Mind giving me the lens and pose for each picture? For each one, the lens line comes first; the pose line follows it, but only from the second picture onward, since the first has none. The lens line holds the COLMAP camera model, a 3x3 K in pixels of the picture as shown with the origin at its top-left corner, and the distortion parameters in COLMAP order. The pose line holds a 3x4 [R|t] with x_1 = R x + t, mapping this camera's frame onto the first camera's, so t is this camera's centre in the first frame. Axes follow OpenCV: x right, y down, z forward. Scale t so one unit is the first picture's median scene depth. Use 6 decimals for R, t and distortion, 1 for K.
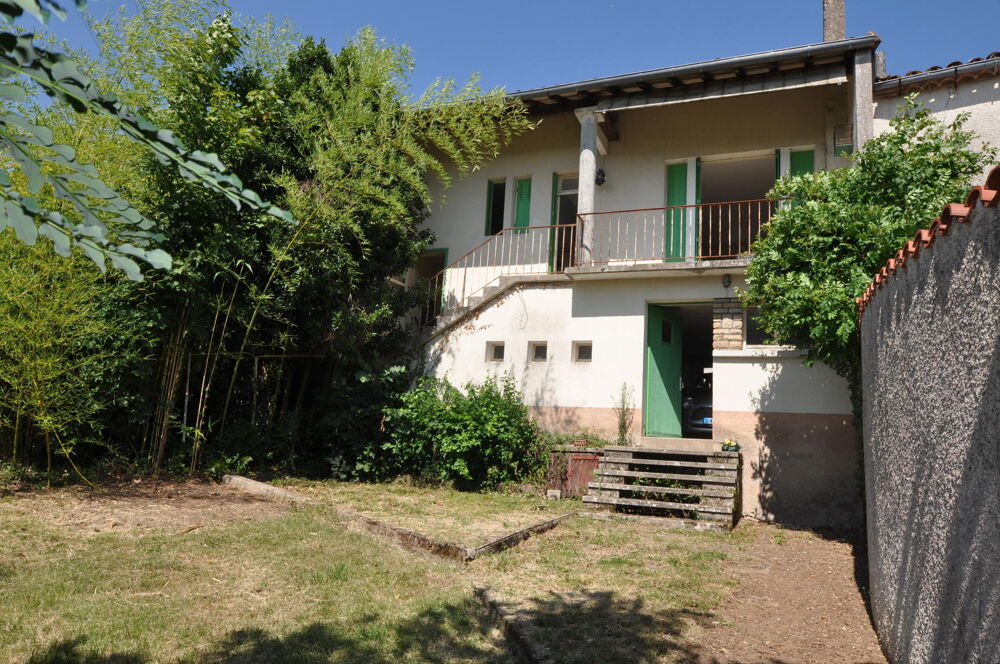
lens RADIAL K [[710.8, 0, 499.8], [0, 710.8, 329.8], [0, 0, 1]] dist [0.038686, 0.003828]
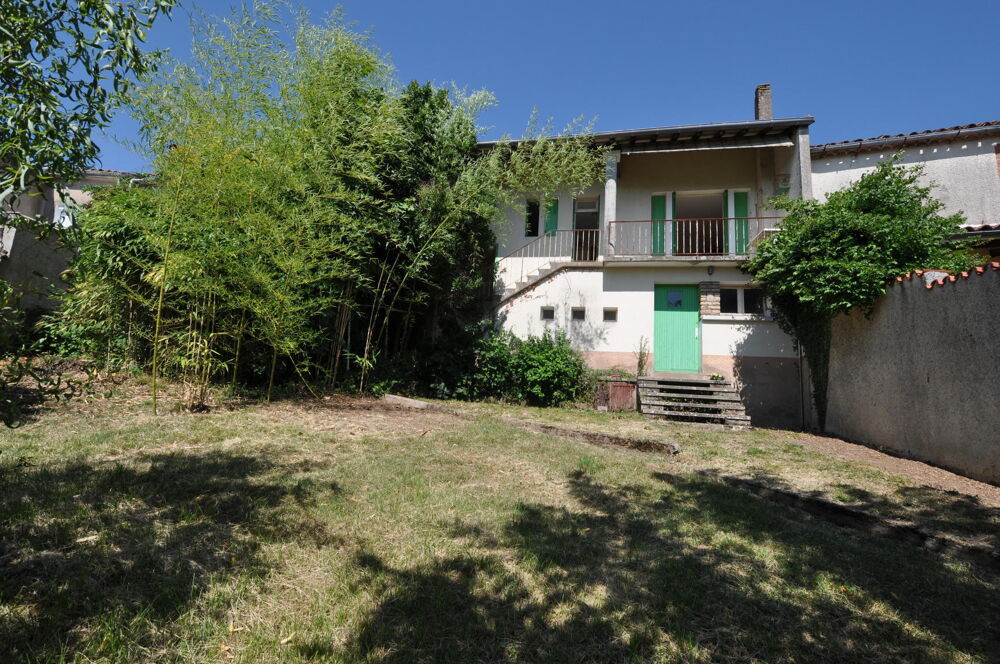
lens RADIAL K [[433.8, 0, 500.3], [0, 433.8, 336.5], [0, 0, 1]] dist [0.002234, -0.000373]
pose [[0.985456, 0.026353, 0.167876, -0.263693], [-0.034203, 0.998444, 0.044041, 0.044325], [-0.166454, -0.049143, 0.984824, 0.145871]]
